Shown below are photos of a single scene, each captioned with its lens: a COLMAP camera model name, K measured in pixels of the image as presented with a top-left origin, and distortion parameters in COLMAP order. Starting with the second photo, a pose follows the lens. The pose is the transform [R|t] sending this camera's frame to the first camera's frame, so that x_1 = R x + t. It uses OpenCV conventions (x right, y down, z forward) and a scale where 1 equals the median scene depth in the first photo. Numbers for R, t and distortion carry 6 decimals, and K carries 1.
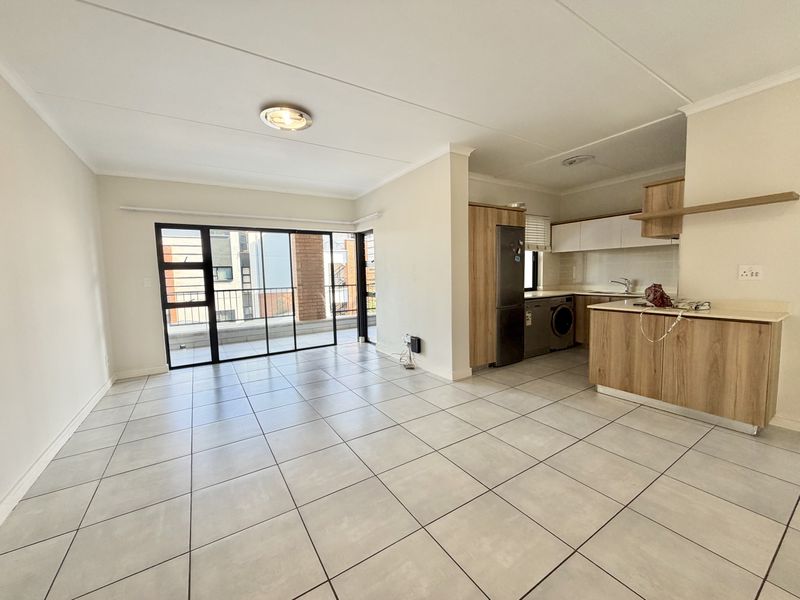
lens RADIAL K [[316.4, 0, 400.0], [0, 316.4, 300.0], [0, 0, 1]] dist [-0.032132, -0.000256]
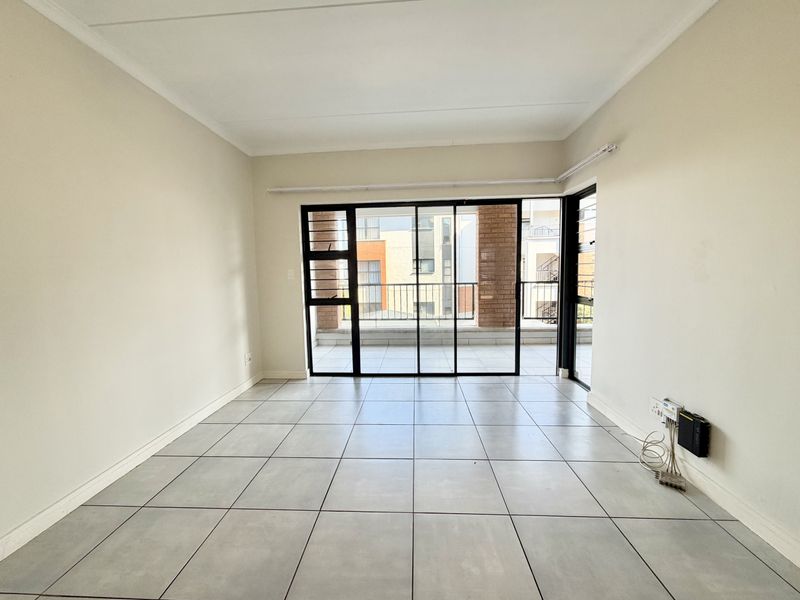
lens RADIAL K [[316.4, 0, 400.0], [0, 316.4, 300.0], [0, 0, 1]] dist [-0.032132, -0.000256]
pose [[0.807554, 0.062334, -0.586490, -0.035870], [-0.049445, 0.998054, 0.037995, -0.029126], [0.587717, -0.001684, 0.809065, 0.400319]]
